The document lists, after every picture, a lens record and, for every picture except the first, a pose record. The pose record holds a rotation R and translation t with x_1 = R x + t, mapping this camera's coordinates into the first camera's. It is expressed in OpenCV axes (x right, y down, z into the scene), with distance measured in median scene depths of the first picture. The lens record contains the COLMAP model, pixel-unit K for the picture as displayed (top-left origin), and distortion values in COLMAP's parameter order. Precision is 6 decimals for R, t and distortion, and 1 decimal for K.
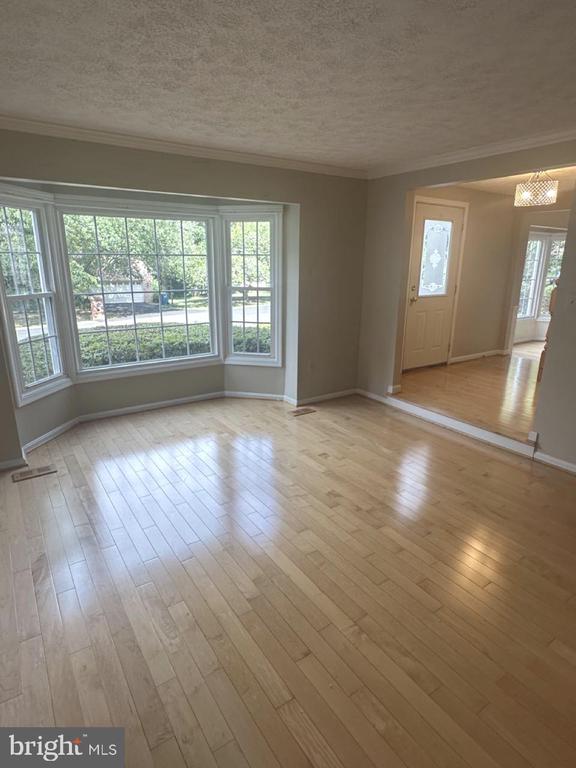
lens RADIAL K [[438.1, 0, 280.4], [0, 438.1, 384.1], [0, 0, 1]] dist [0.005172, 0.000684]
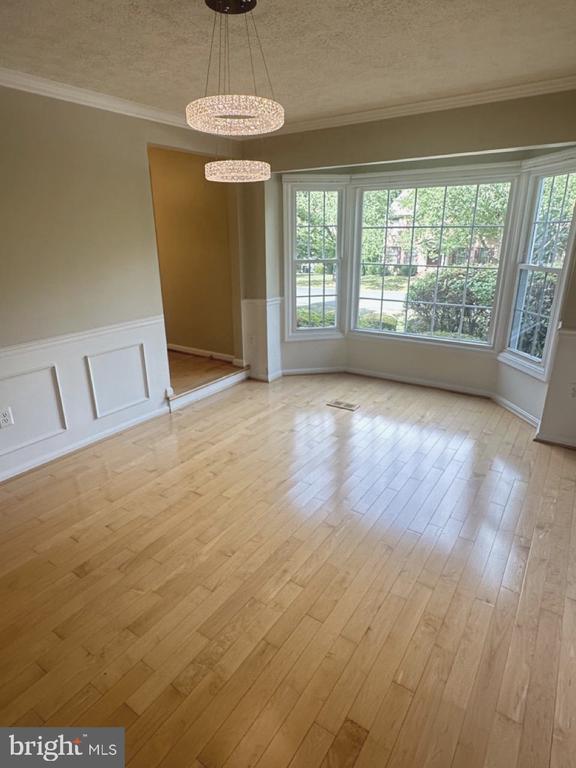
lens RADIAL K [[438.1, 0, 280.4], [0, 438.1, 384.1], [0, 0, 1]] dist [0.005172, 0.000684]
pose [[0.380623, 0.298201, -0.875330, 0.538236], [-0.245509, 0.945195, 0.215247, -0.096381], [0.891544, 0.132973, 0.432974, 0.348817]]
